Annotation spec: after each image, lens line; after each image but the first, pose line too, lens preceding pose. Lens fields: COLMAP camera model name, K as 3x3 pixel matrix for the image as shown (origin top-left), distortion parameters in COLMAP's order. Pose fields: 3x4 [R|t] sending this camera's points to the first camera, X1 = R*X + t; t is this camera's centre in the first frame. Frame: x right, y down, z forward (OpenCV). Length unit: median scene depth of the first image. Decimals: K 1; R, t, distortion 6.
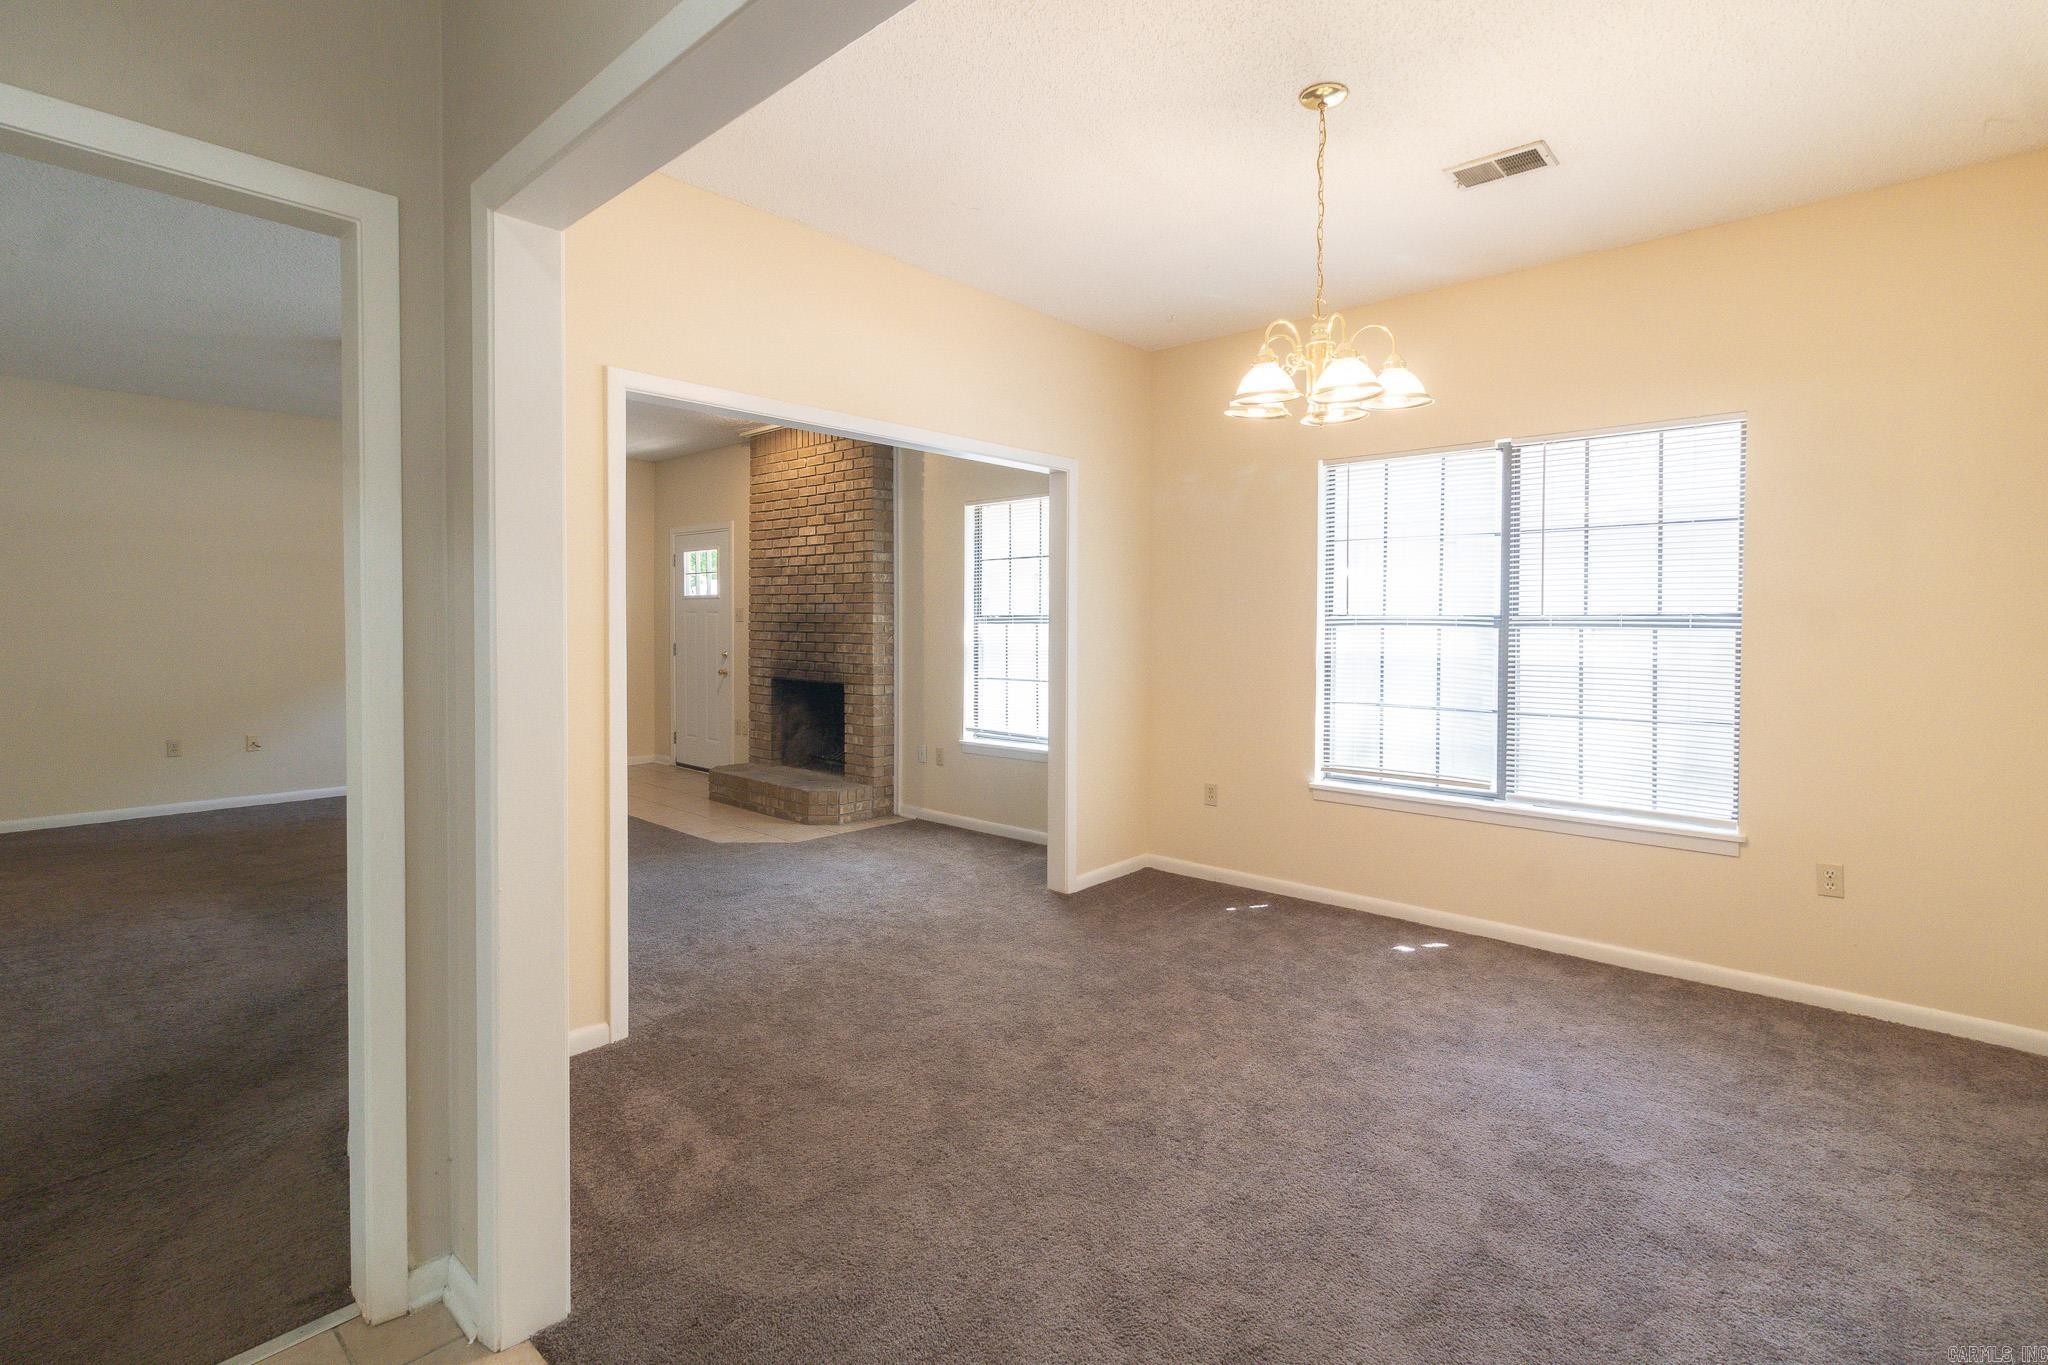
lens RADIAL K [[1033.1, 0, 989.9], [0, 1033.1, 644.9], [0, 0, 1]] dist [-0.000209, -0.000247]
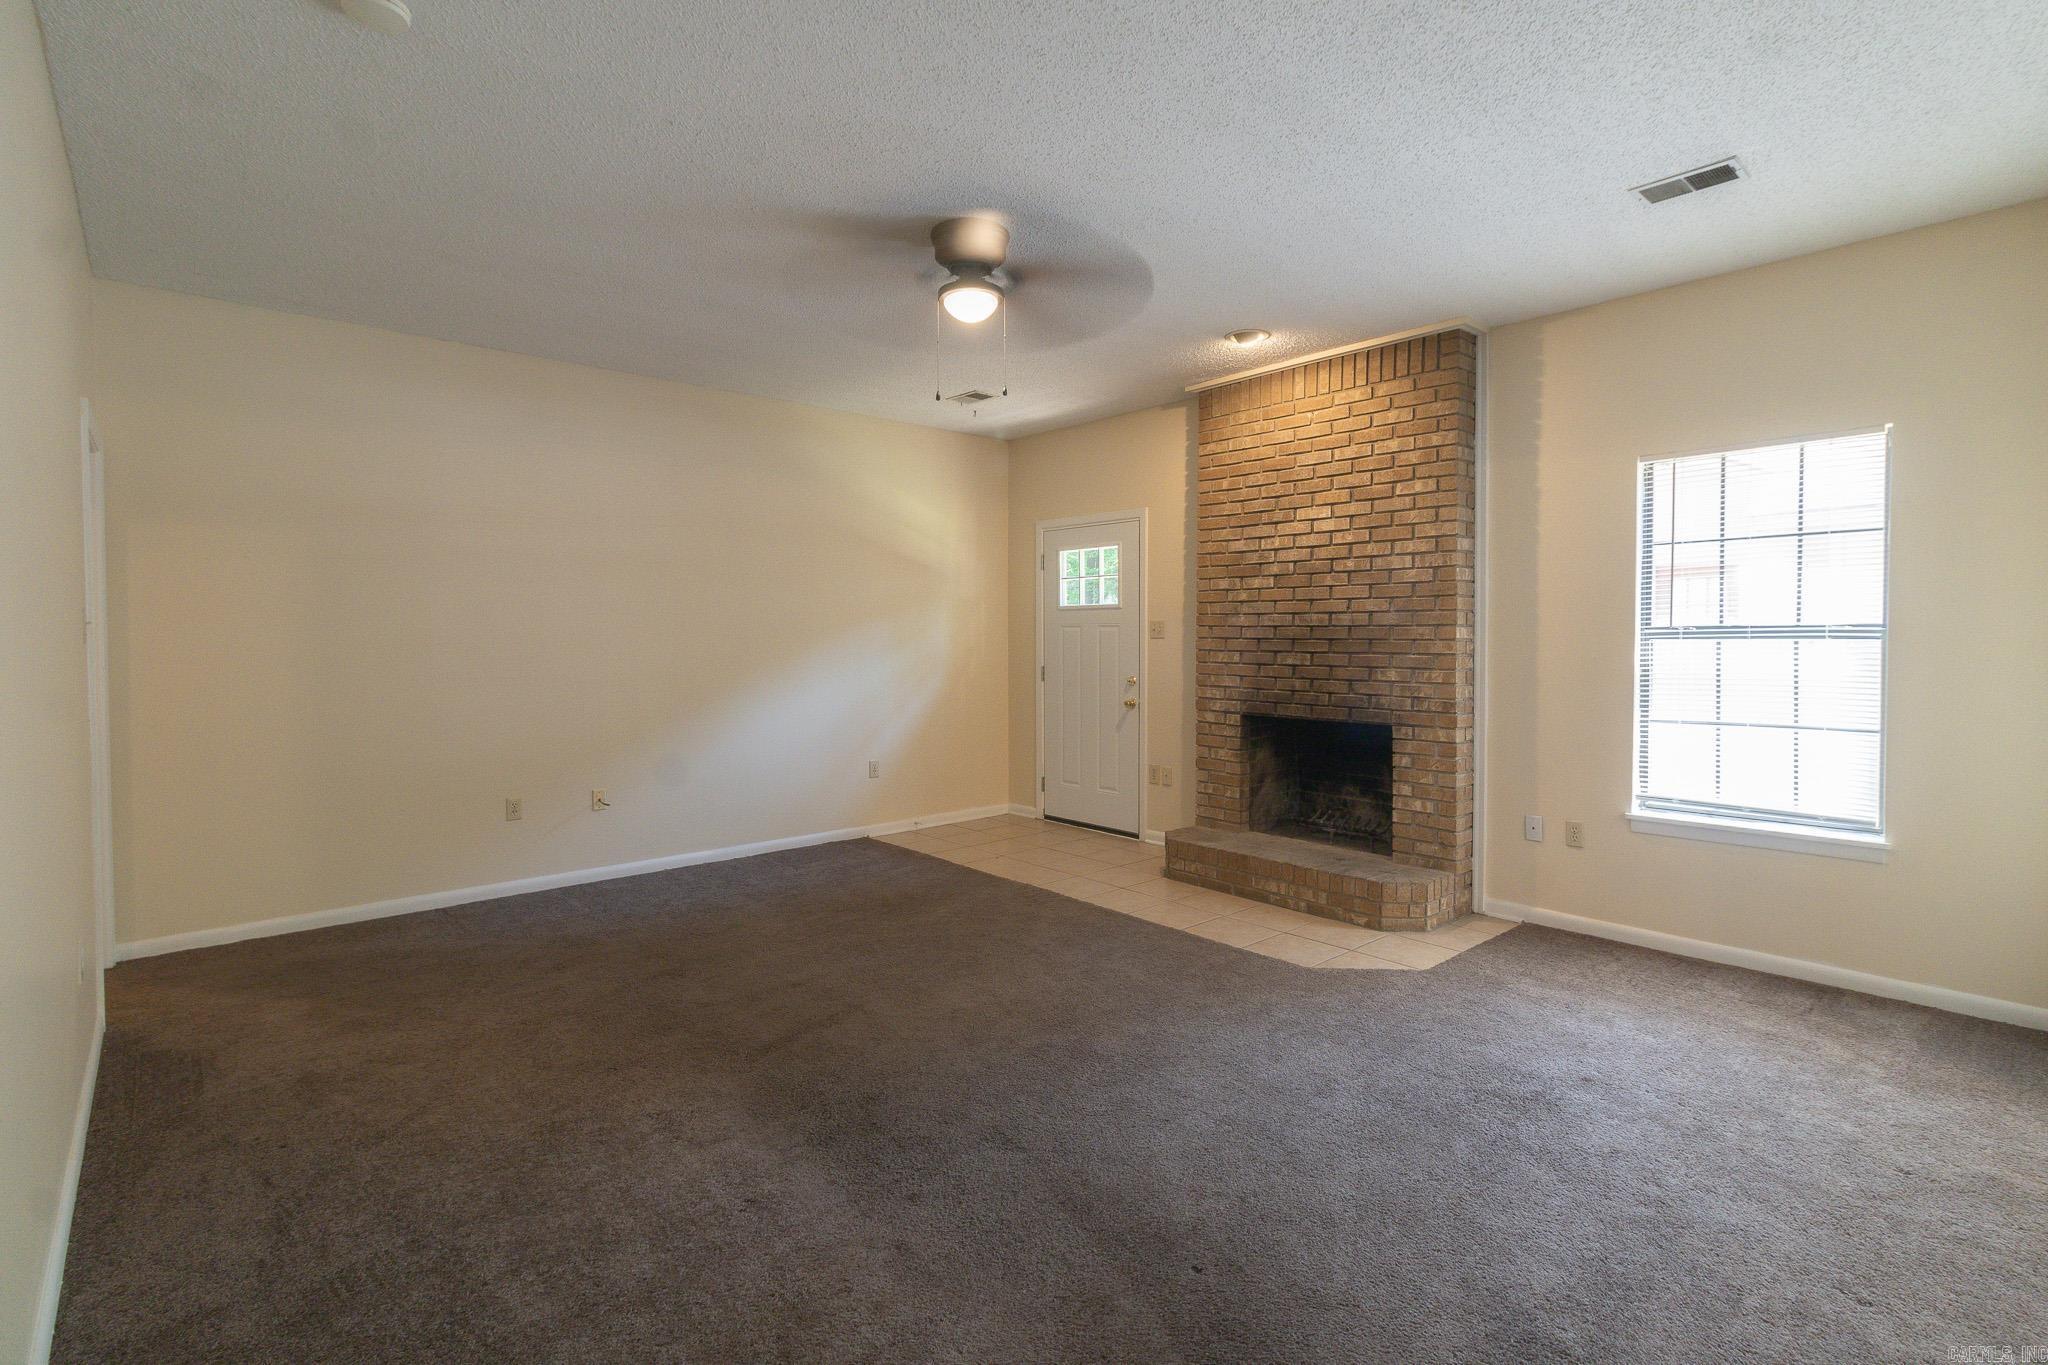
lens RADIAL K [[955.9, 0, 1058.2], [0, 955.9, 661.1], [0, 0, 1]] dist [0.001530, 0.000086]
pose [[0.999330, -0.005829, -0.036146, -0.352799], [0.005959, 0.999976, 0.003511, -0.010123], [0.036125, -0.003724, 0.999340, 0.342858]]
